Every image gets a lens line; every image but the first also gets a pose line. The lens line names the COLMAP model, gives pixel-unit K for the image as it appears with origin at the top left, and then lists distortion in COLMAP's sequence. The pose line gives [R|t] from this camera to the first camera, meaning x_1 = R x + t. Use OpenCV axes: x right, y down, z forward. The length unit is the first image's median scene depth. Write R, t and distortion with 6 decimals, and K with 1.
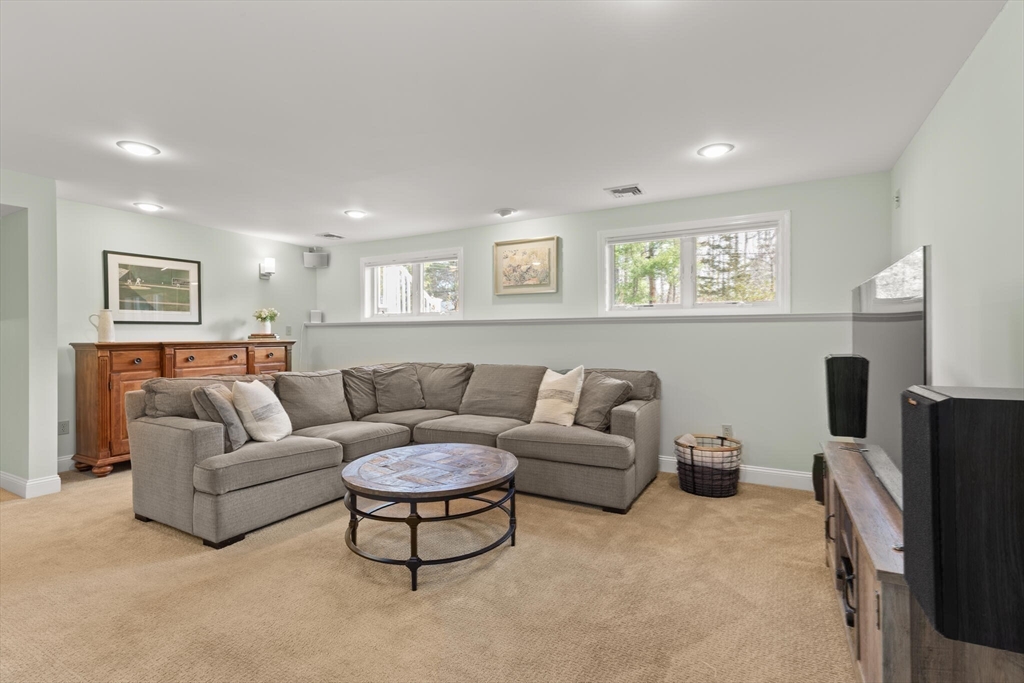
lens RADIAL K [[468.4, 0, 504.0], [0, 468.4, 335.8], [0, 0, 1]] dist [0.003658, 0.000399]
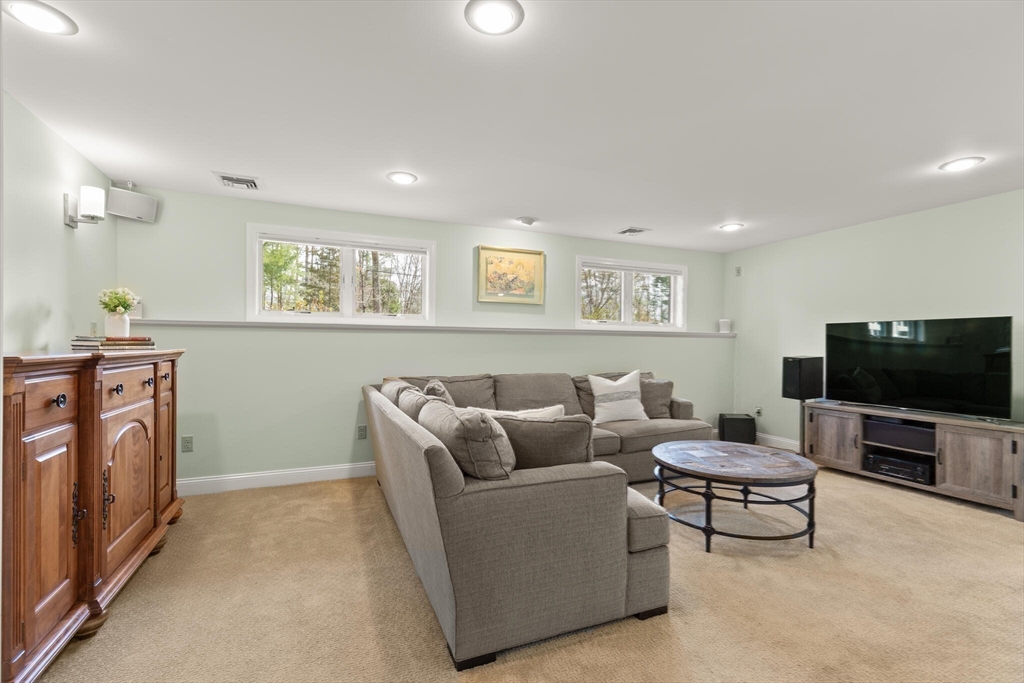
lens RADIAL K [[468.4, 0, 507.8], [0, 468.4, 345.4], [0, 0, 1]] dist [0.003658, 0.000399]
pose [[0.613382, 0.005990, 0.789764, -0.745870], [-0.003154, 0.999982, -0.005135, 0.006466], [-0.789780, 0.000658, 0.613389, 0.388202]]
